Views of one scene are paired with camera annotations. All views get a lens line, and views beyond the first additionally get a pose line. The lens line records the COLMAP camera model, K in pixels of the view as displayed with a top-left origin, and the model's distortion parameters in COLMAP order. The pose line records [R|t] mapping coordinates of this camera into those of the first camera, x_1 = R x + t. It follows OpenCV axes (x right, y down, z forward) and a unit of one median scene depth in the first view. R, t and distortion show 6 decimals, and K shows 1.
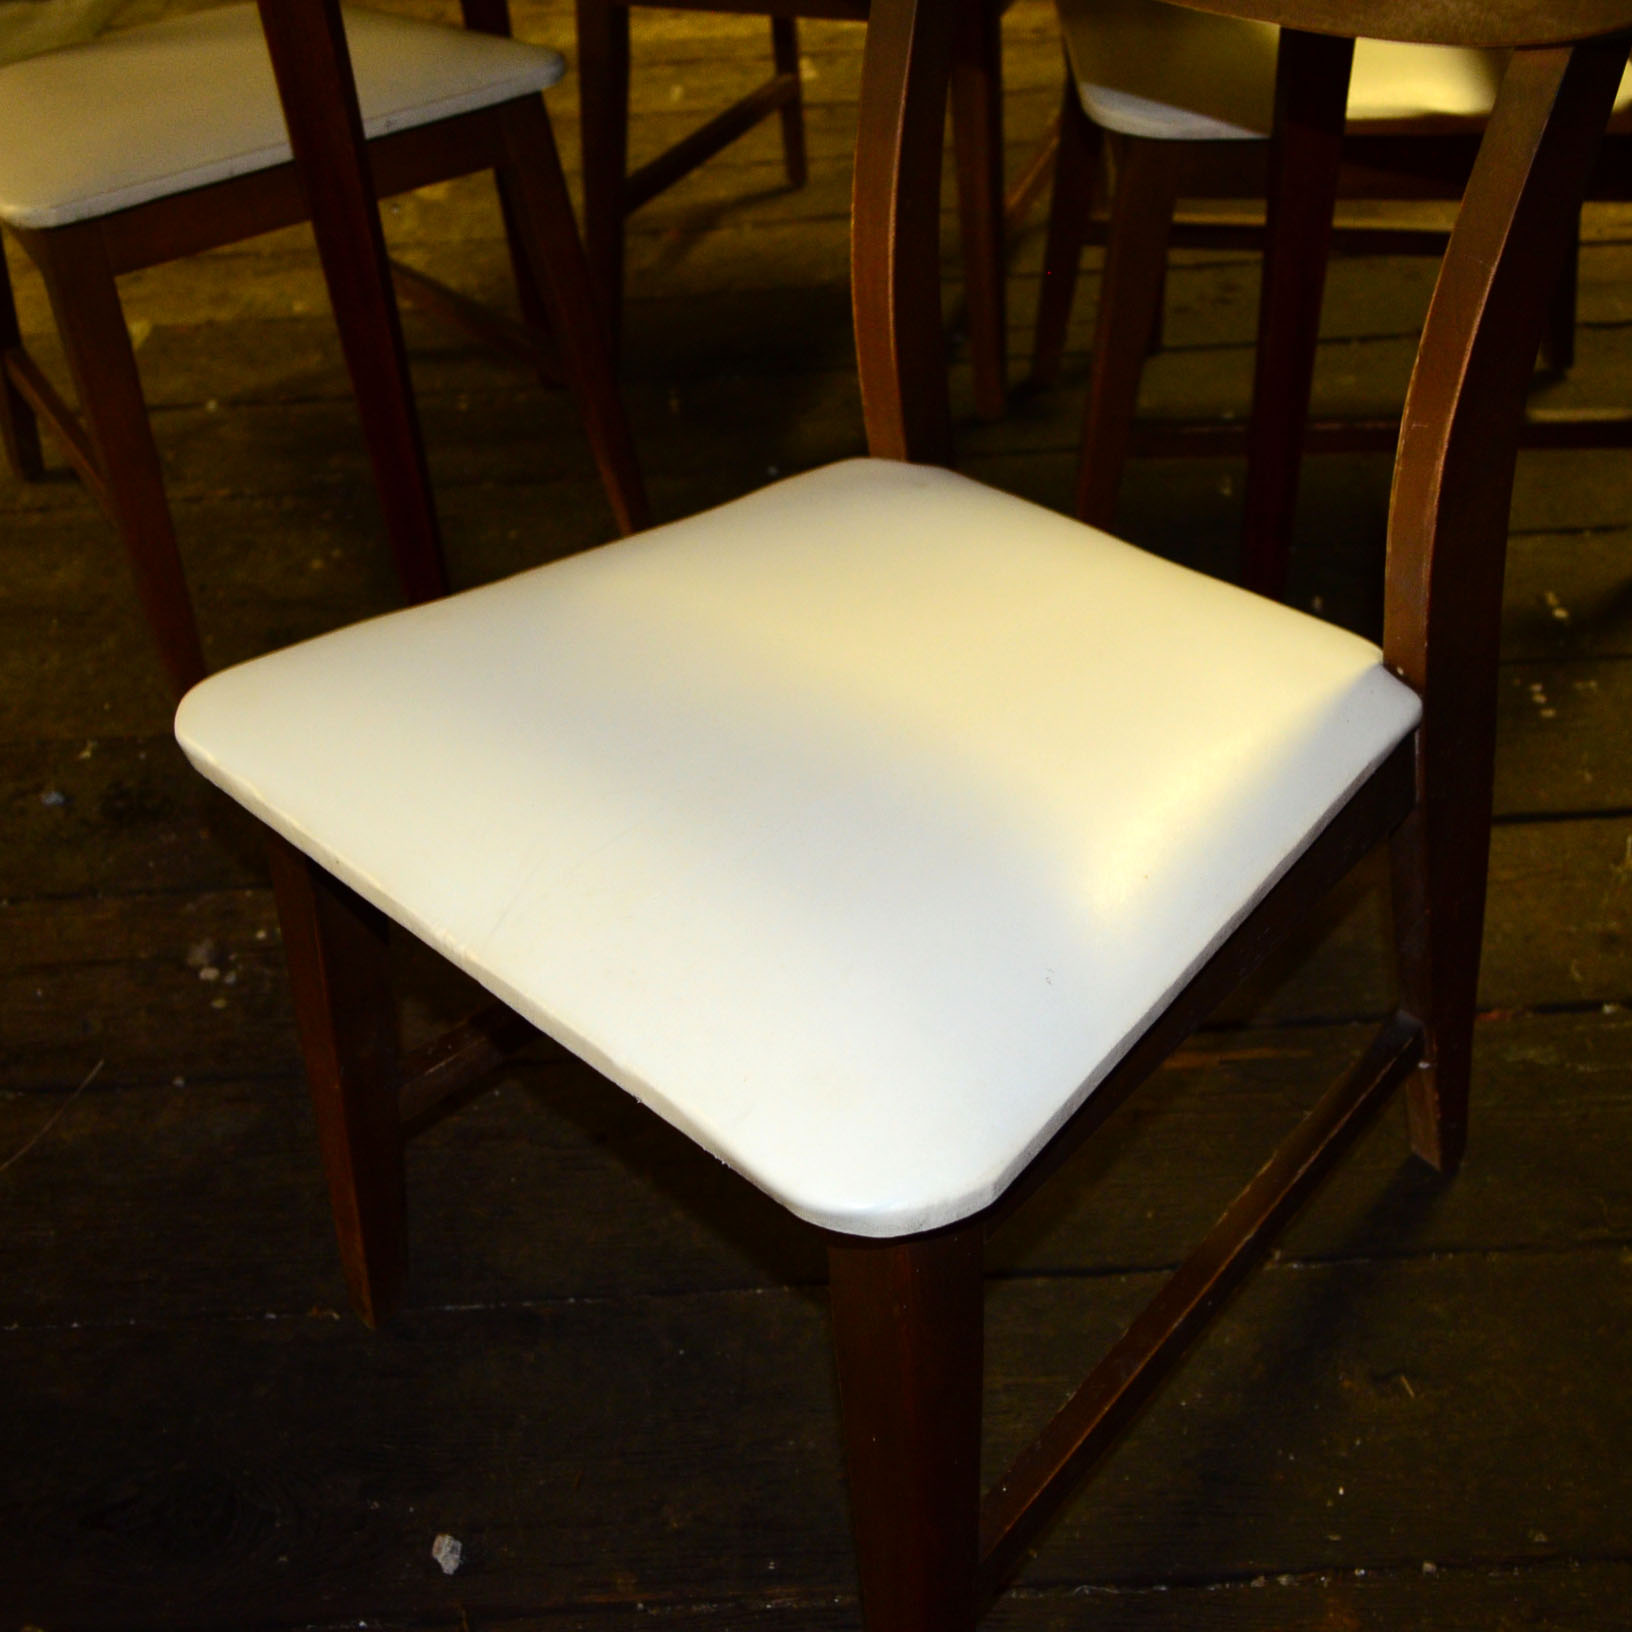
lens RADIAL K [[1922.3, 0, 816.0], [0, 1922.3, 816.0], [0, 0, 1]] dist [-0.011420, -0.001175]
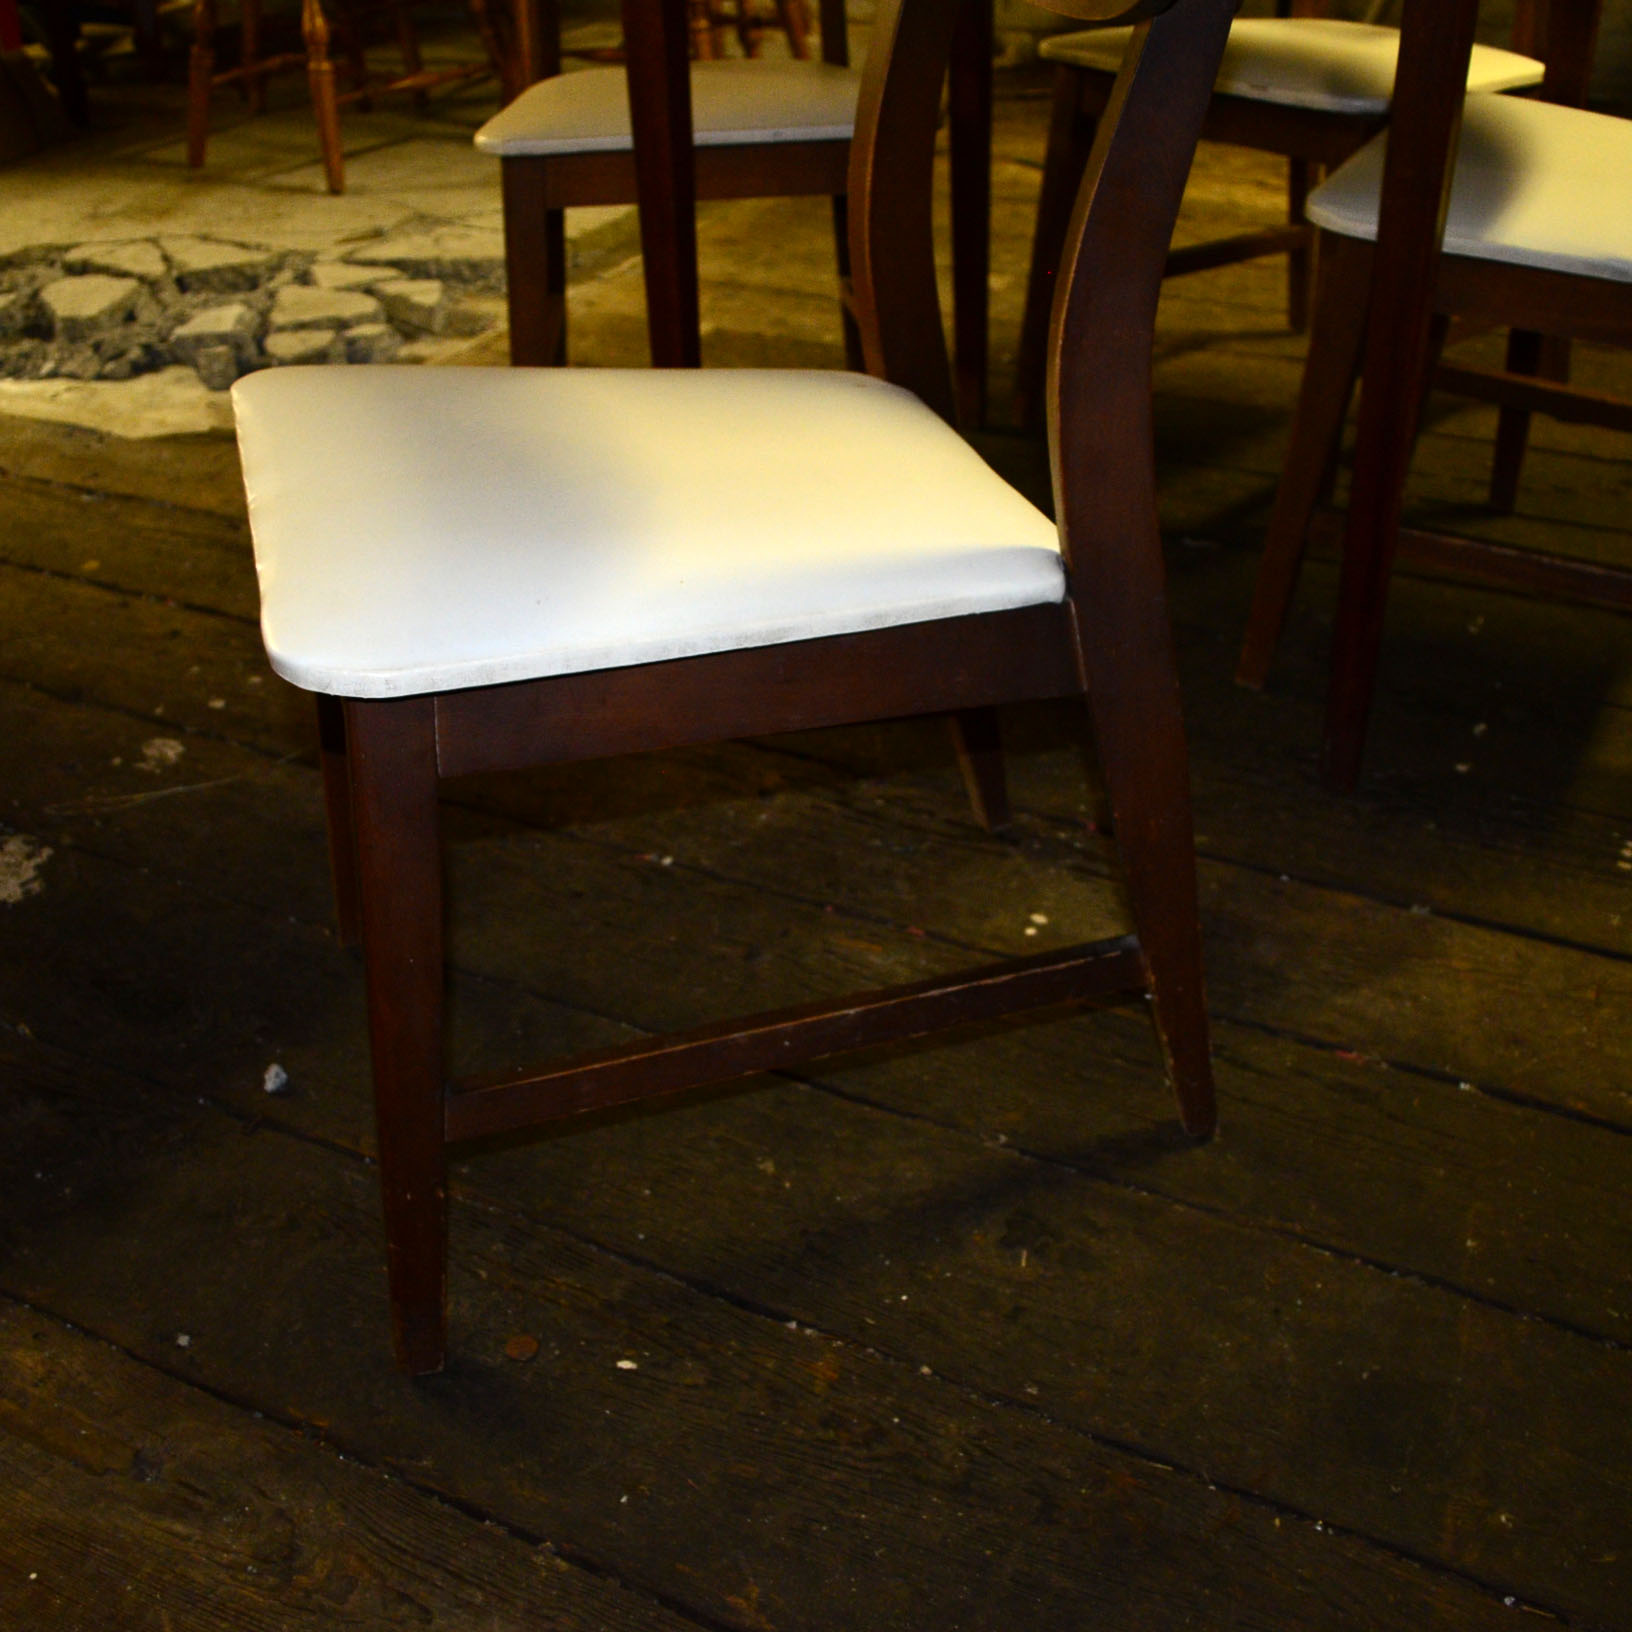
lens RADIAL K [[1922.3, 0, 816.0], [0, 1922.3, 816.0], [0, 0, 1]] dist [-0.011420, -0.001175]
pose [[0.874189, 0.283385, -0.394319, 0.570354], [-0.327305, 0.943729, -0.047393, 0.151163], [0.358700, 0.170493, 0.917751, -0.092442]]
